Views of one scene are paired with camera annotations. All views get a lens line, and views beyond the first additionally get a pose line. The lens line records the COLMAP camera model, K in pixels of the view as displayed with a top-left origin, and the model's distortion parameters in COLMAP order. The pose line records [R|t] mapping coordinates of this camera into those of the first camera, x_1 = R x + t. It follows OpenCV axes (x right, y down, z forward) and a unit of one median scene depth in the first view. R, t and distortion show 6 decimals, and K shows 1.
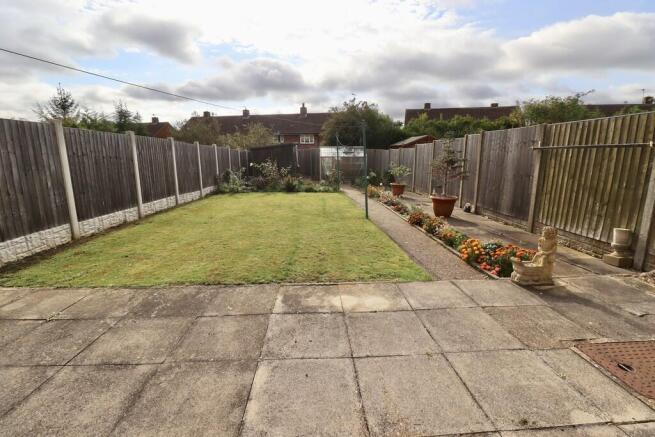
lens RADIAL K [[307.4, 0, 331.9], [0, 307.4, 220.4], [0, 0, 1]] dist [-0.004333, -0.010321]
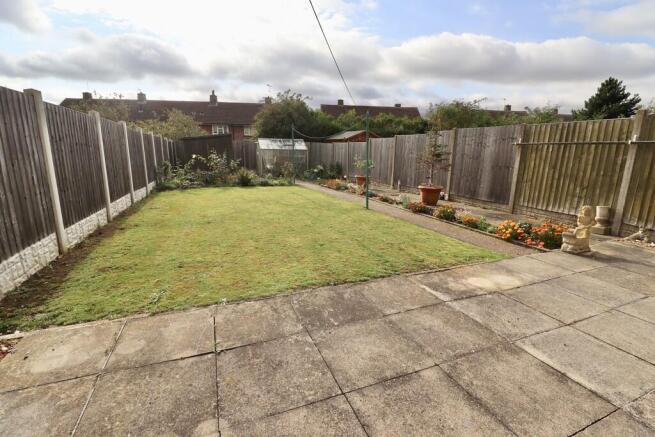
lens RADIAL K [[307.4, 0, 330.6], [0, 307.4, 218.4], [0, 0, 1]] dist [-0.004333, -0.010321]
pose [[0.946466, -0.054534, 0.318162, -0.505726], [0.050464, 0.998504, 0.021029, -0.005798], [-0.318833, -0.003848, 0.947803, 0.099150]]
